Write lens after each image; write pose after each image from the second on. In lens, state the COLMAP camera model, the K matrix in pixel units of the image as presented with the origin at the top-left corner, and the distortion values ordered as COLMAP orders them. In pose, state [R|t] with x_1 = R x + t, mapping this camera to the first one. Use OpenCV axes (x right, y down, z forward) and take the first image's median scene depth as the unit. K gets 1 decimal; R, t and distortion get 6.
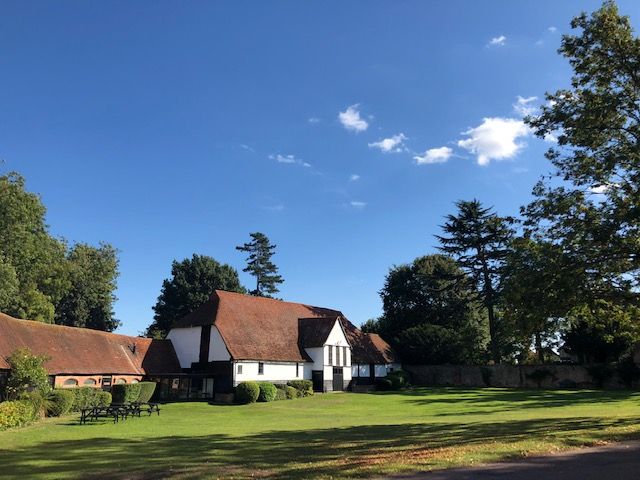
lens RADIAL K [[530.0, 0, 317.3], [0, 530.0, 234.3], [0, 0, 1]] dist [0.016884, -0.008457]
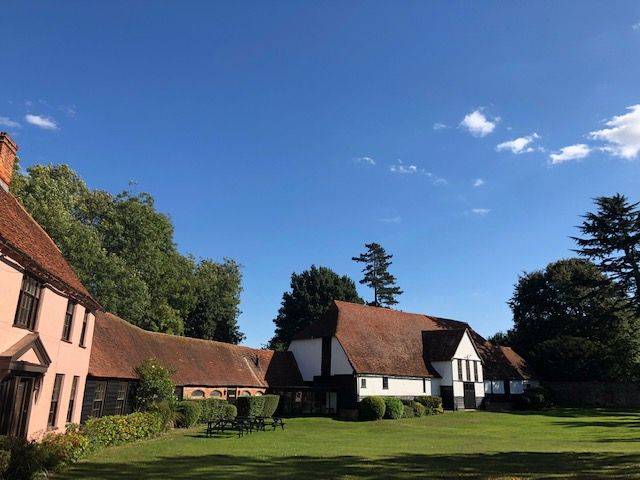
lens RADIAL K [[530.0, 0, 317.3], [0, 530.0, 234.3], [0, 0, 1]] dist [0.016884, -0.008457]
pose [[0.976301, -0.045850, -0.211505, -0.011487], [0.040274, 0.998720, -0.030597, 0.011629], [0.212637, 0.021353, 0.976898, 0.041806]]
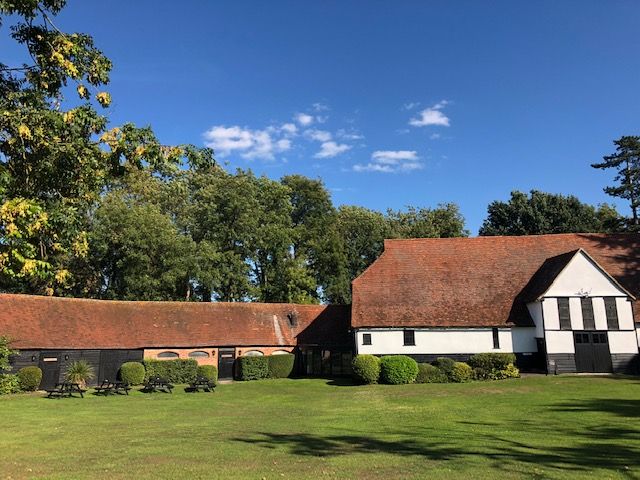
lens RADIAL K [[530.0, 0, 317.3], [0, 530.0, 234.3], [0, 0, 1]] dist [0.016884, -0.008457]
pose [[0.509612, -0.172398, -0.842956, 0.413998], [0.231063, 0.971153, -0.058926, 0.116527], [0.828797, -0.164747, 0.534746, 0.478024]]
